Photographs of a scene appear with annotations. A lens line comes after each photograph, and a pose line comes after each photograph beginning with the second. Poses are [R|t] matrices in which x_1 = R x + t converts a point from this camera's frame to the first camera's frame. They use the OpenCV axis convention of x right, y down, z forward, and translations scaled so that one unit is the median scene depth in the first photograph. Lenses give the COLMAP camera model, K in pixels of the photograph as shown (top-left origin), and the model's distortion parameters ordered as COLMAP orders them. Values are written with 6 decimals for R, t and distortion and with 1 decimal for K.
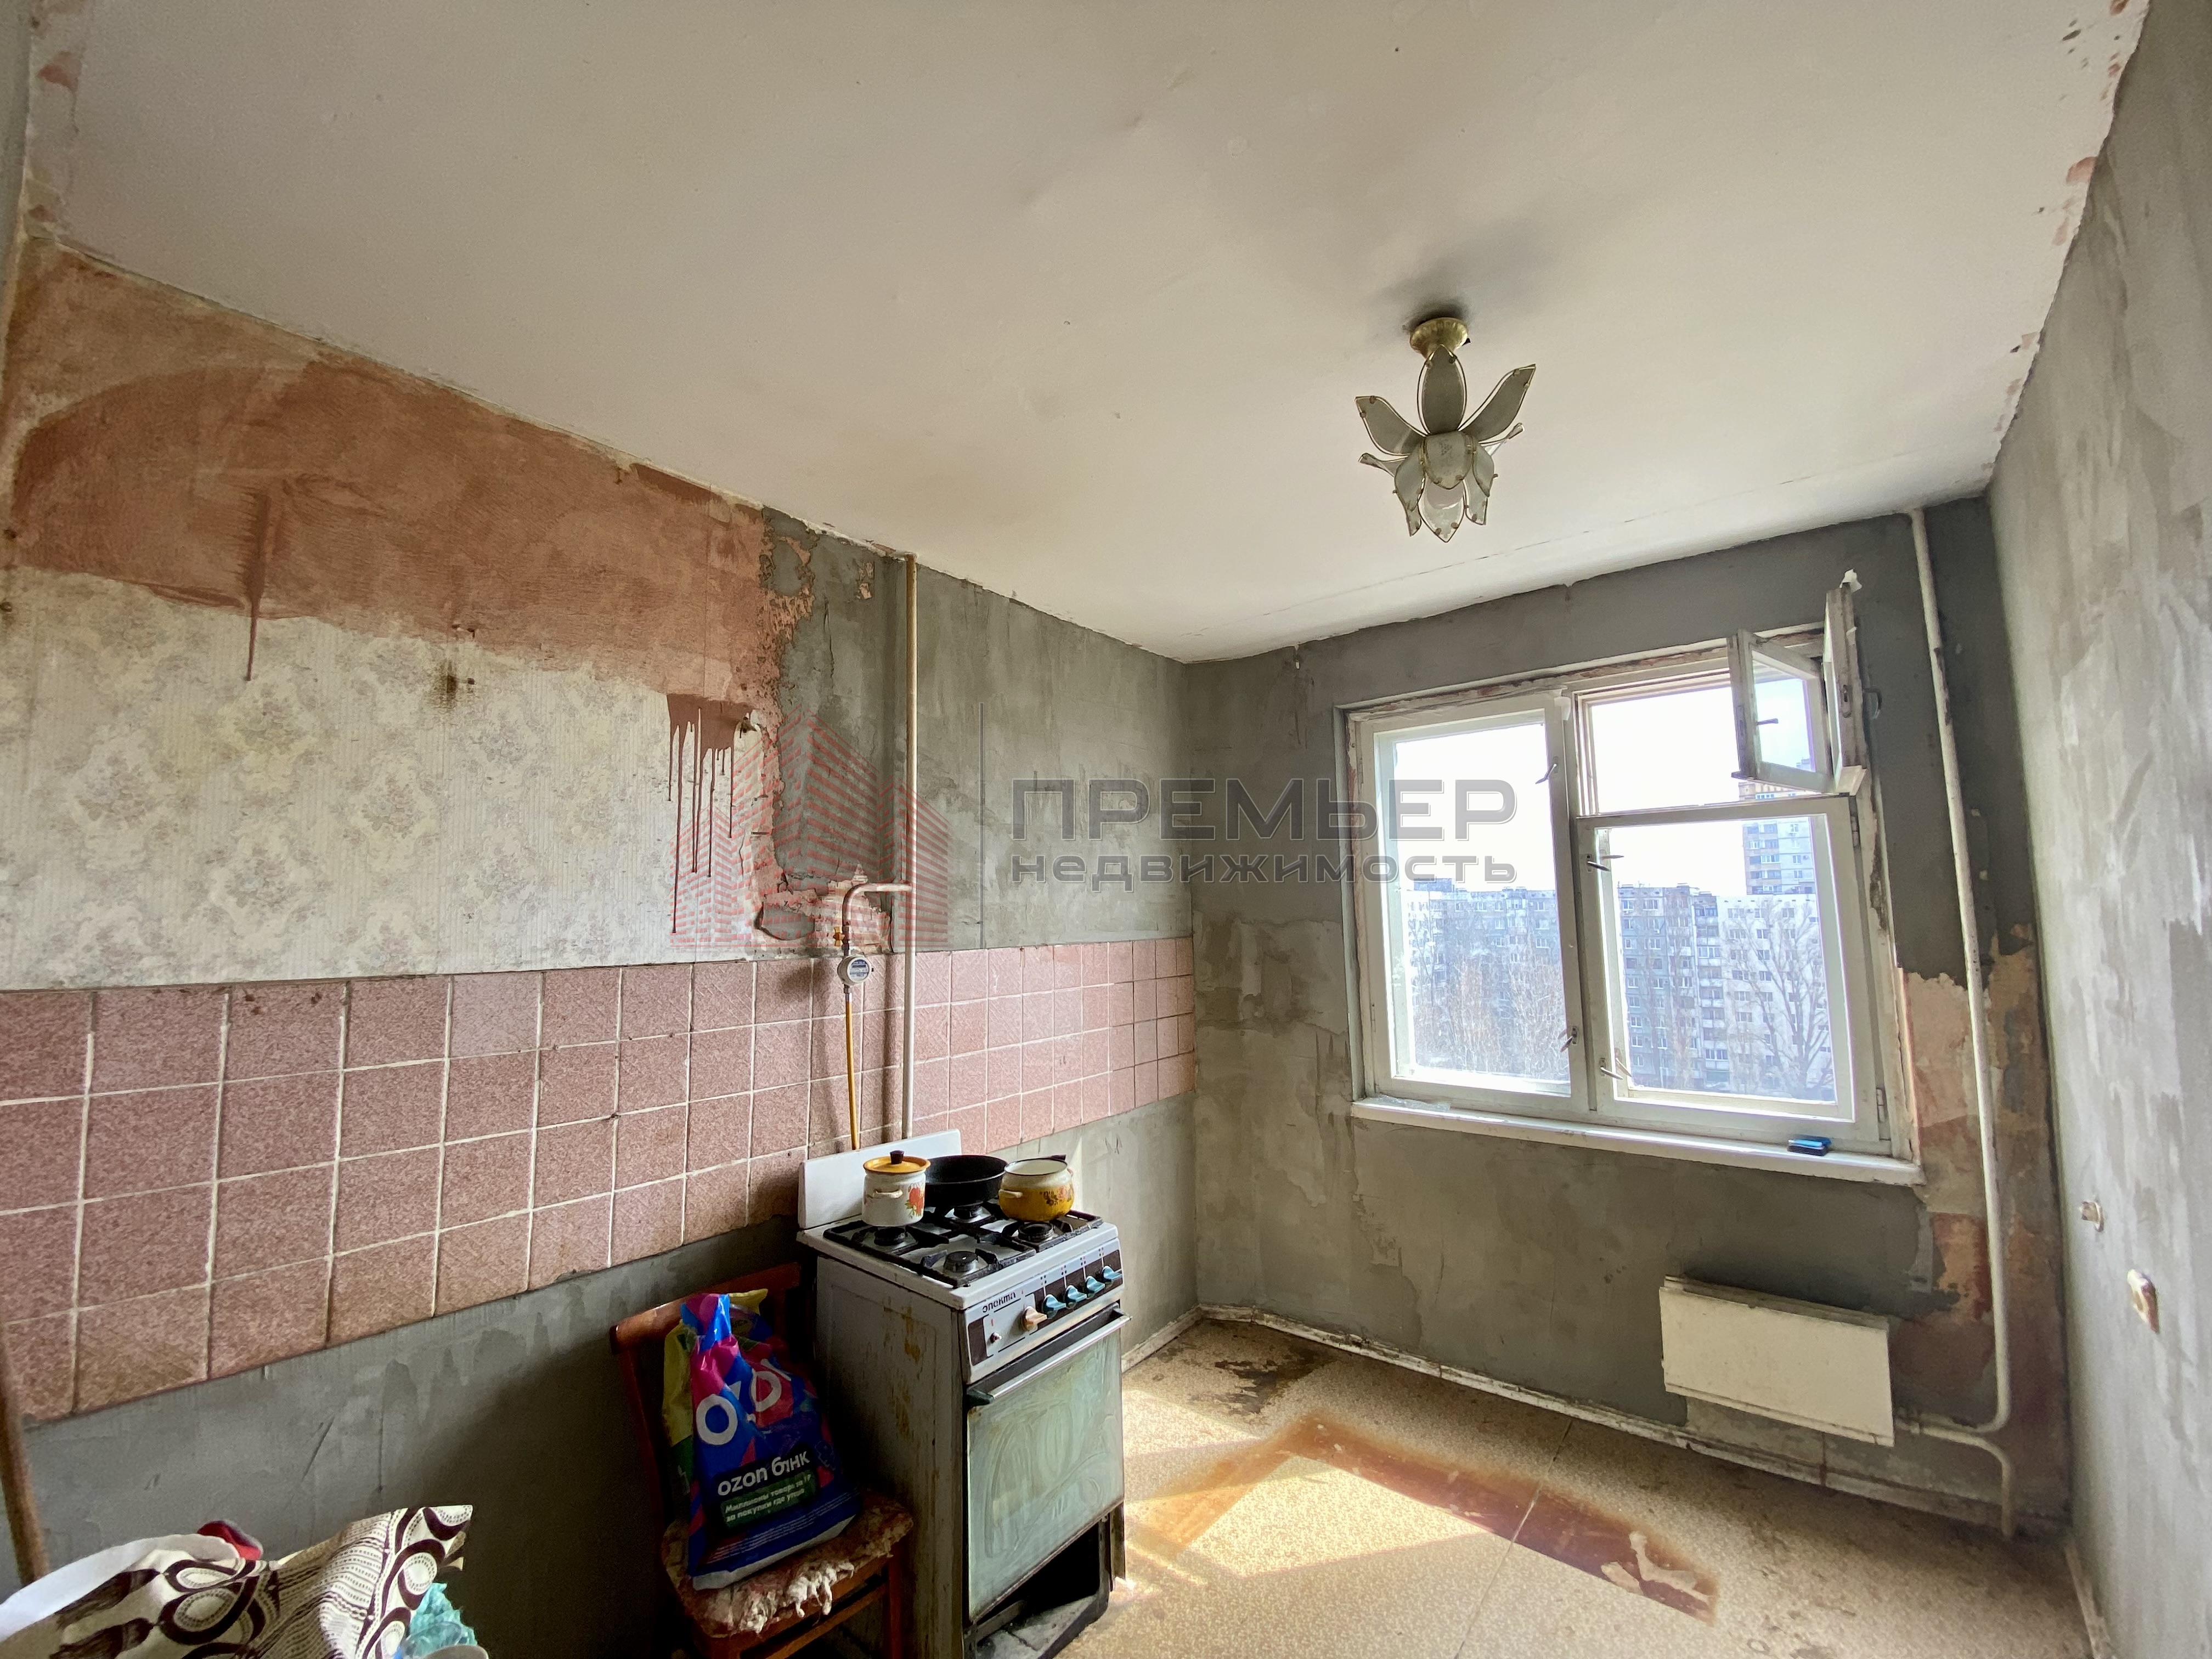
lens RADIAL K [[893.0, 0, 1100.2], [0, 893.0, 826.7], [0, 0, 1]] dist [0.019200, -0.020125]
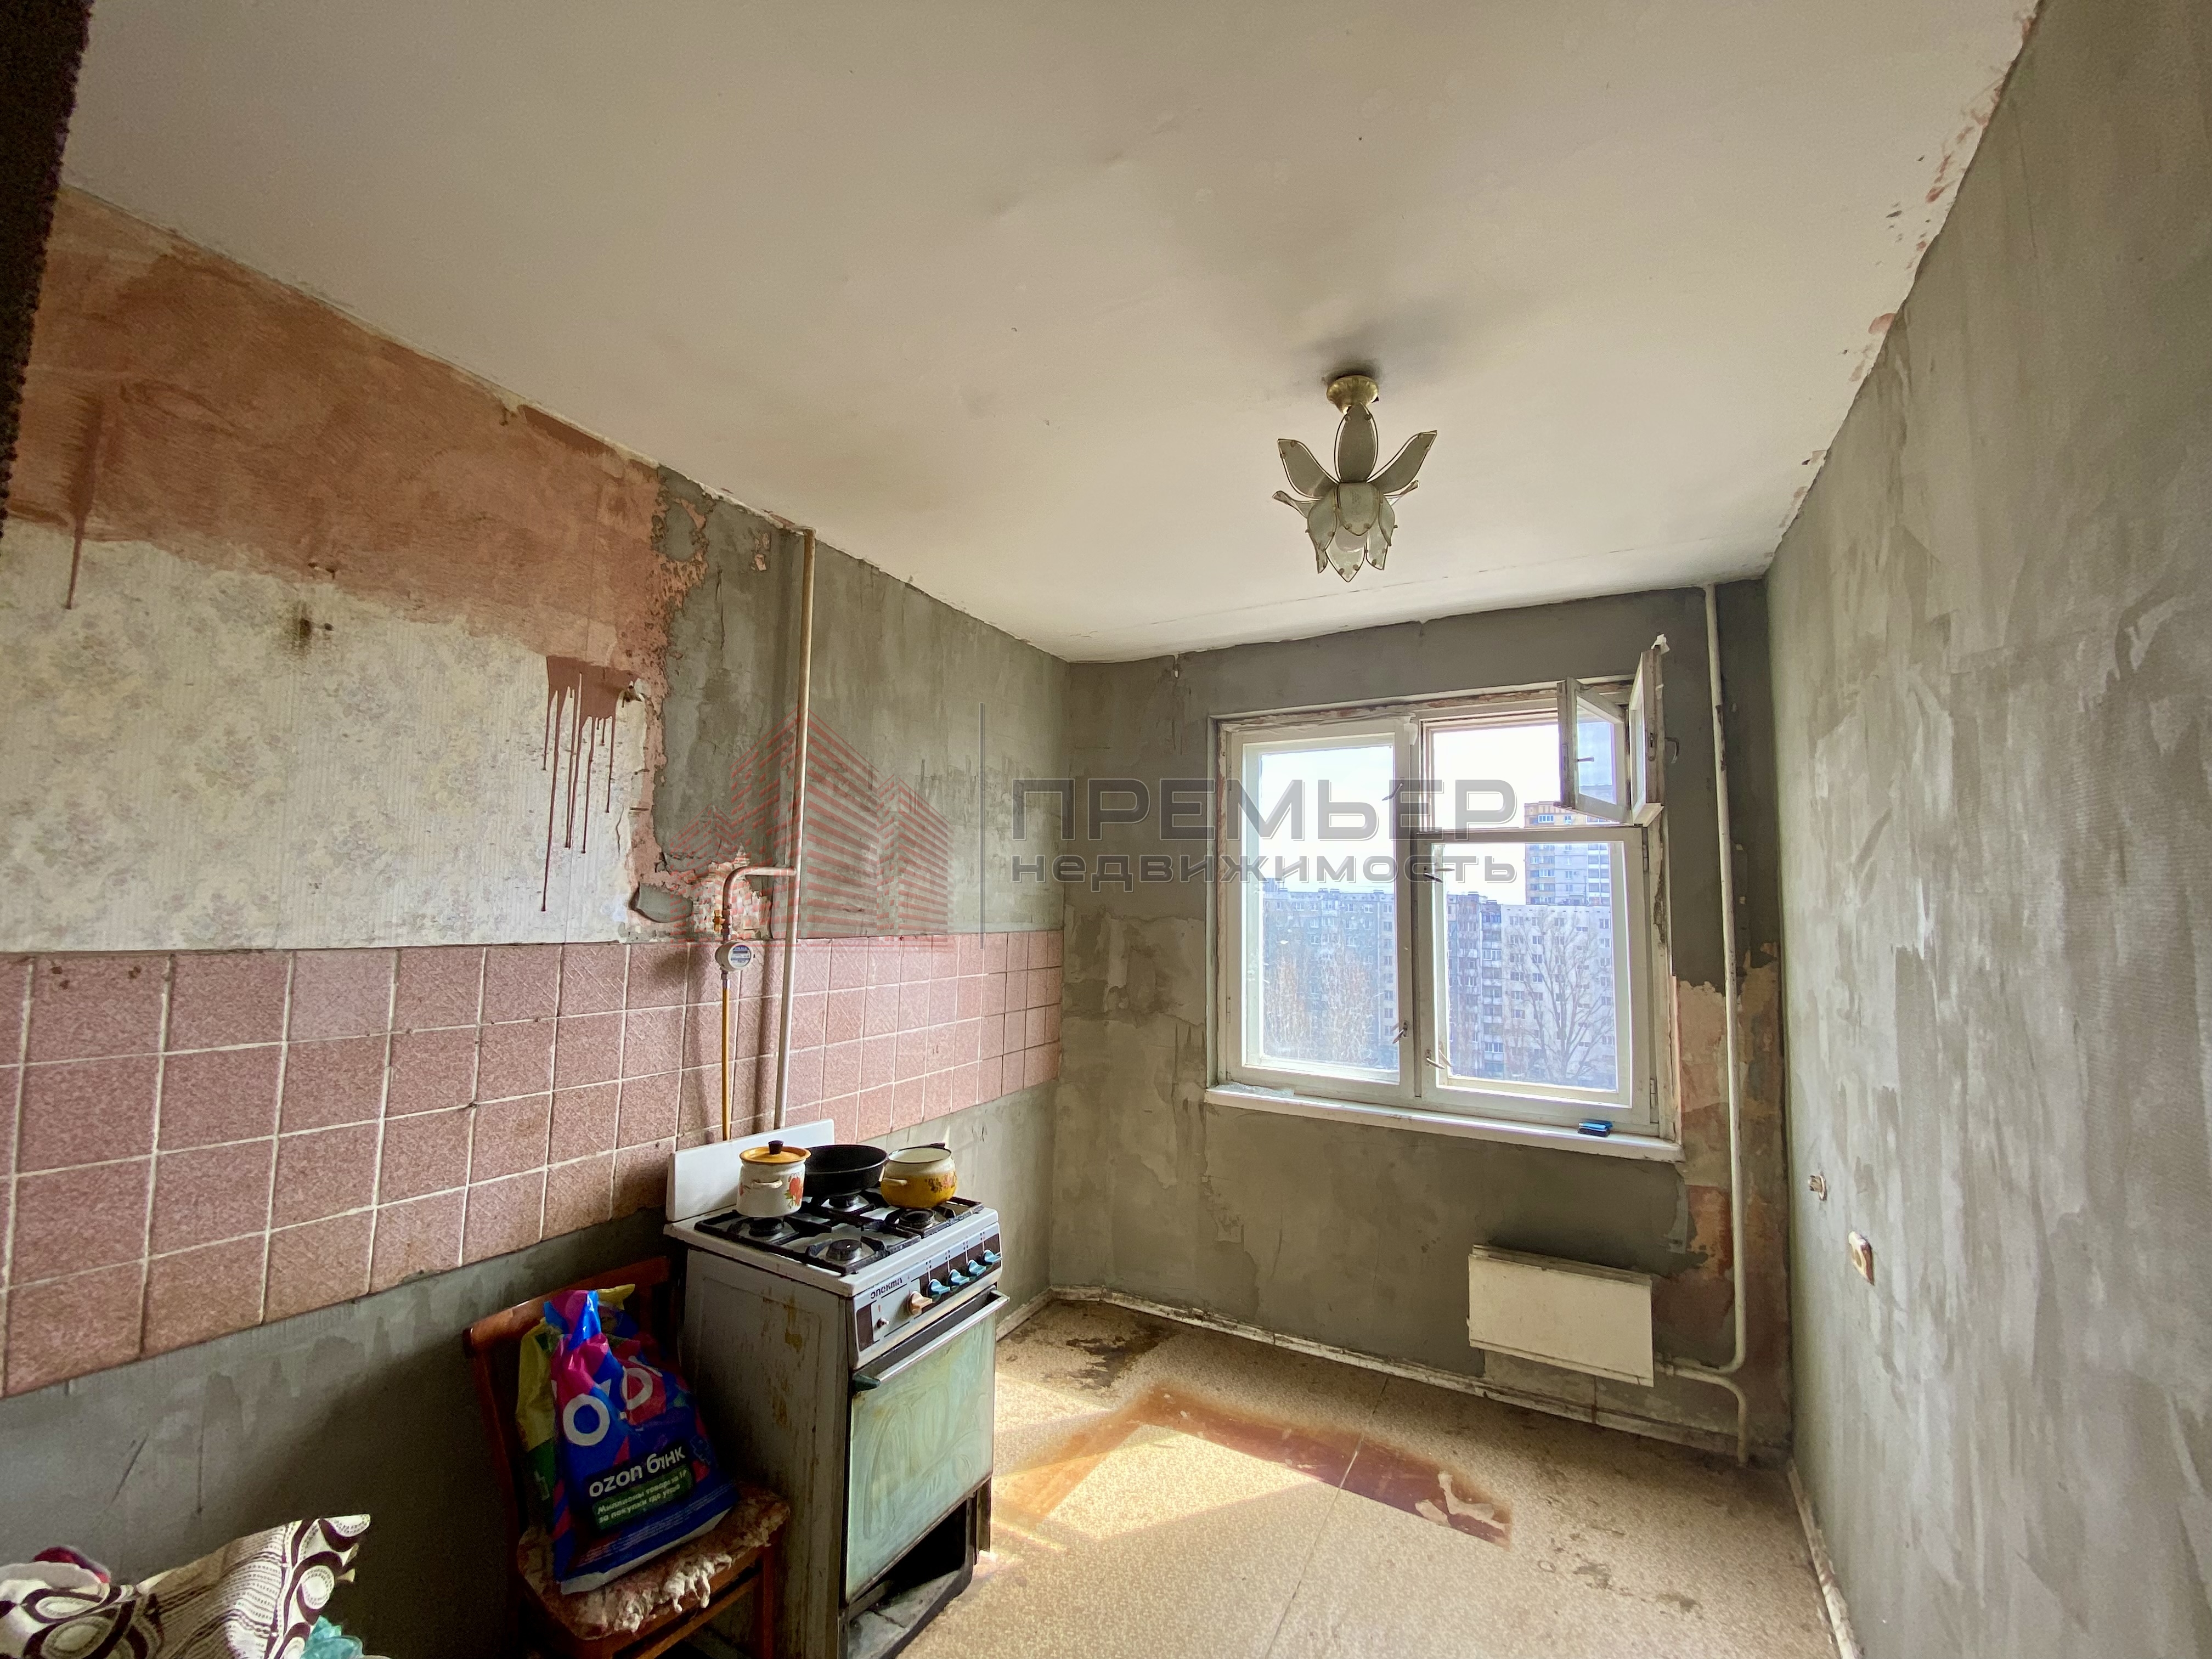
lens RADIAL K [[895.1, 0, 1098.0], [0, 895.1, 826.7], [0, 0, 1]] dist [0.016985, -0.018576]
pose [[0.983067, 0.050731, 0.176087, -0.072294], [-0.052815, 0.998579, 0.007167, -0.006921], [-0.175473, -0.016346, 0.984349, -0.024691]]
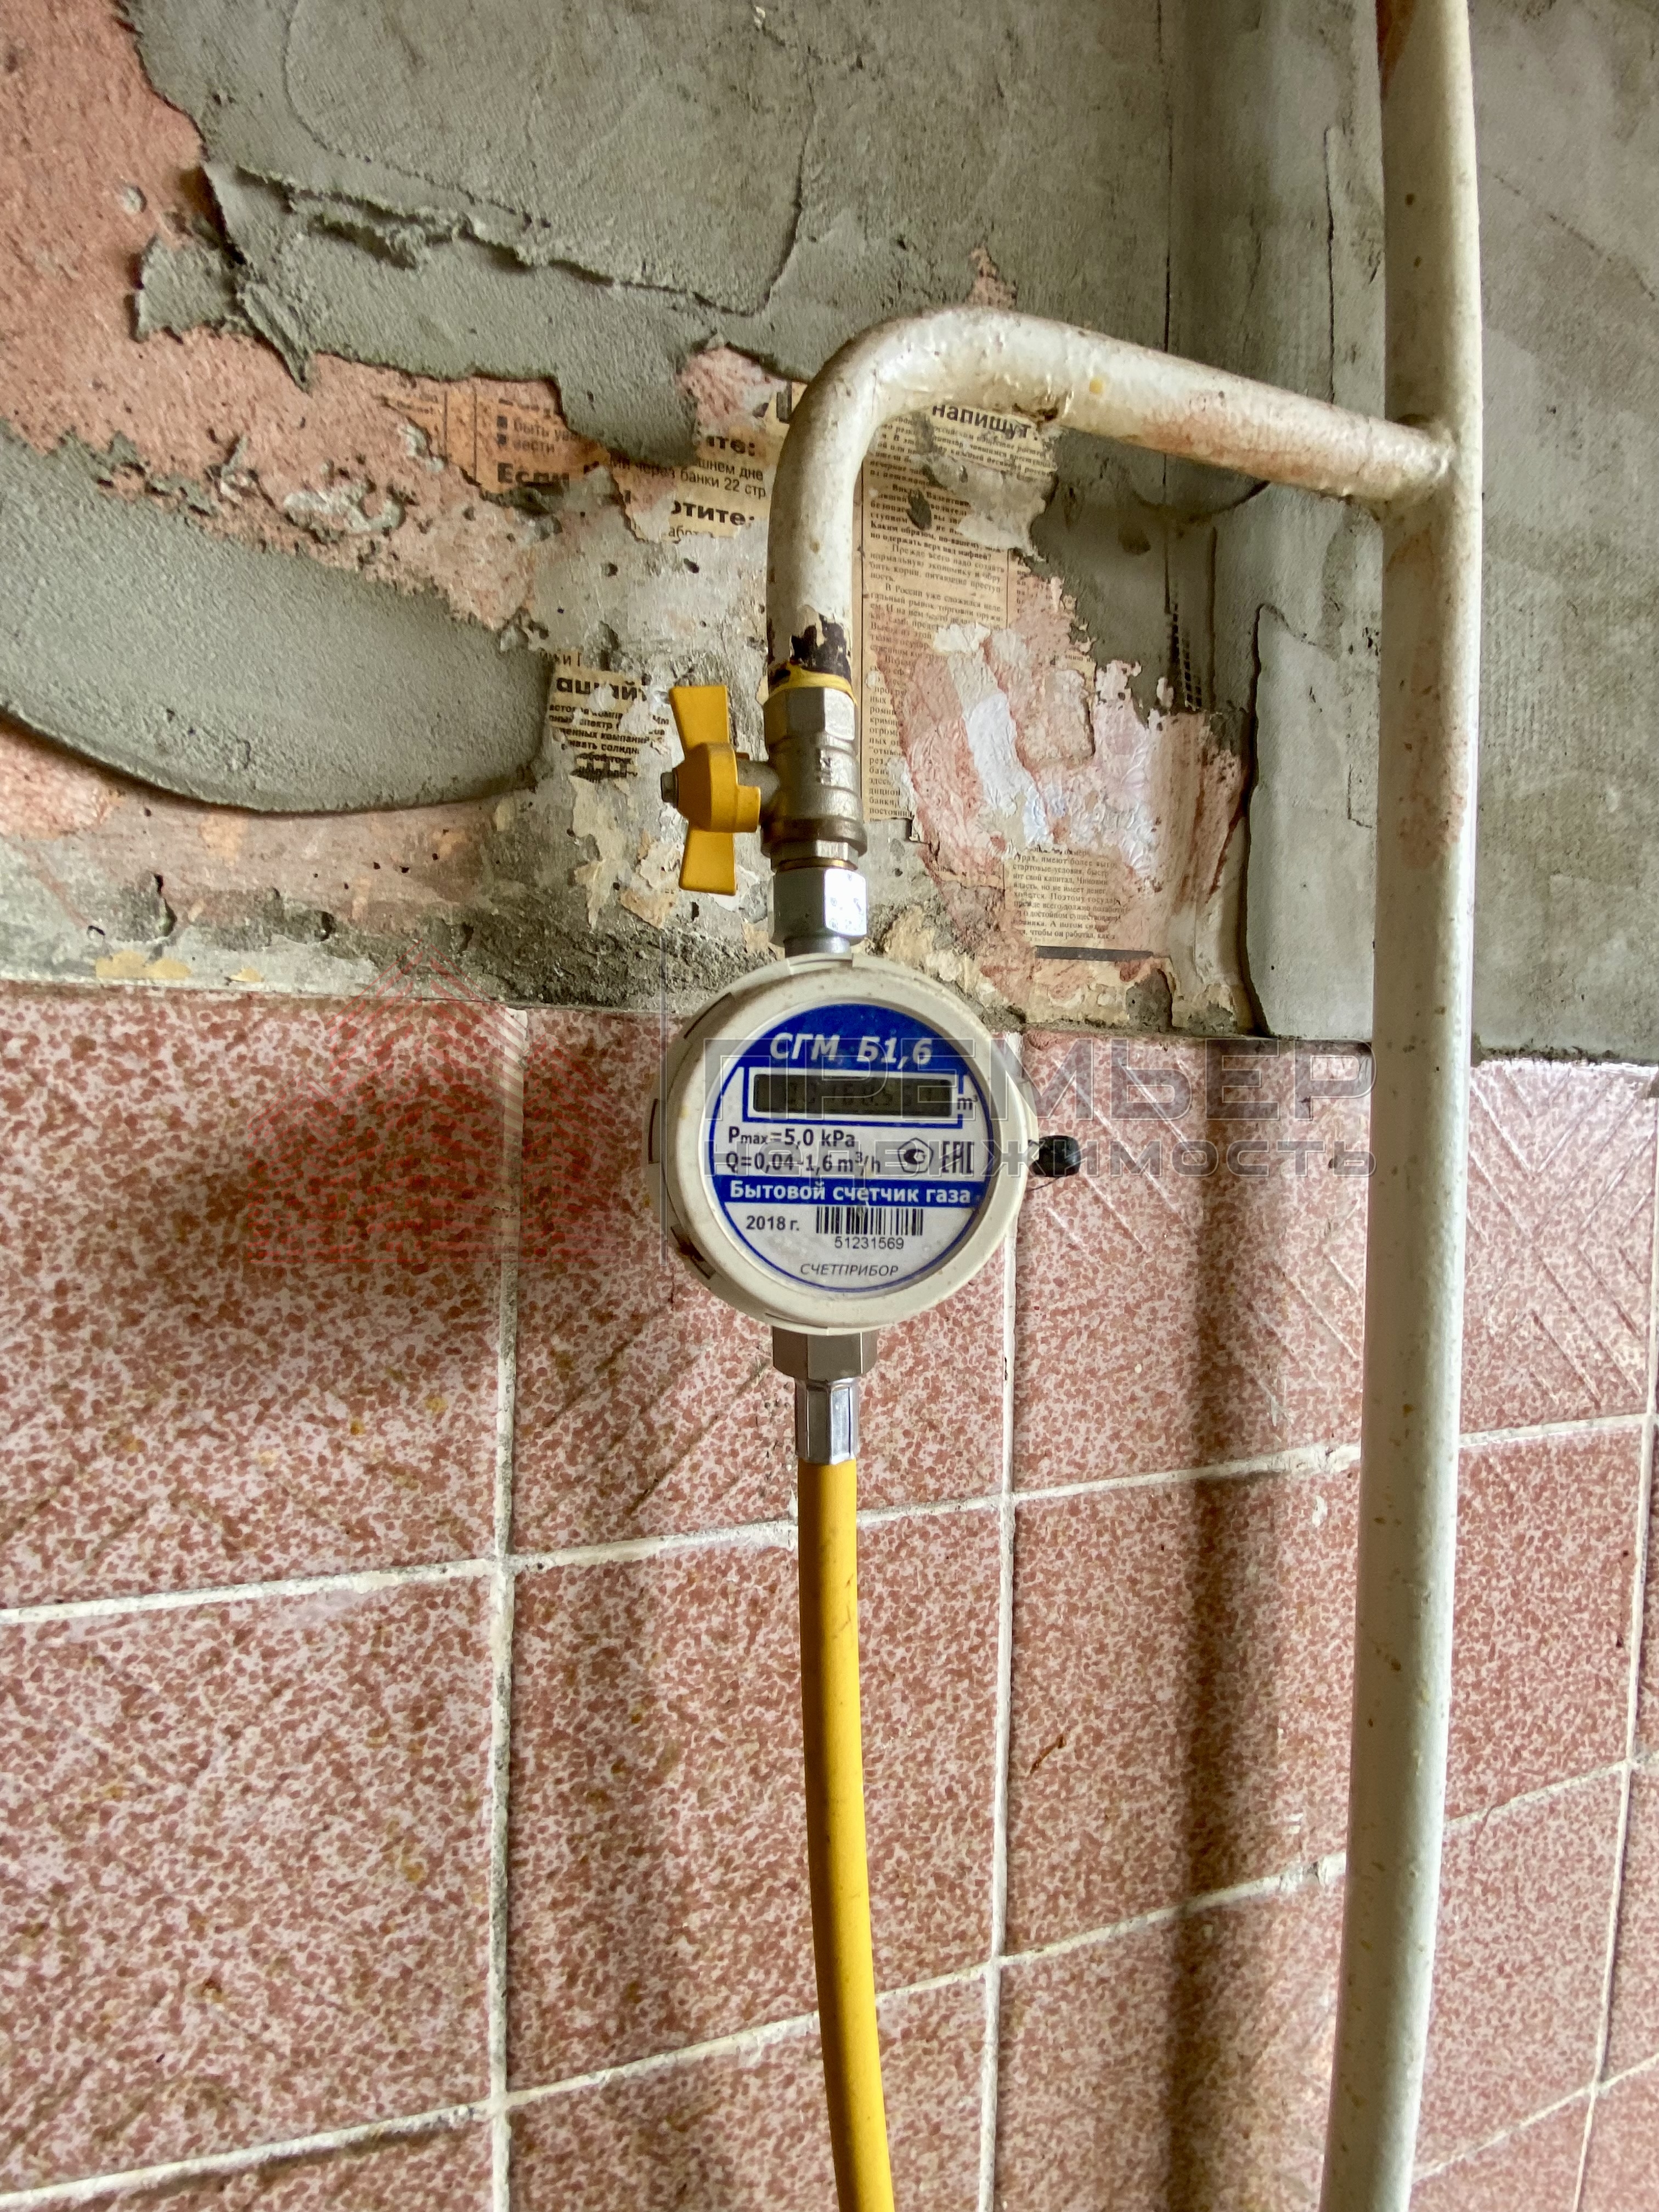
lens RADIAL K [[895.1, 0, 830.8], [0, 895.1, 1108.7], [0, 0, 1]] dist [0.016985, -0.018576]
pose [[0.831980, 0.025153, -0.554235, -0.250497], [0.023220, 0.996518, 0.080082, 0.165582], [0.554320, -0.079496, 0.828499, 1.015734]]
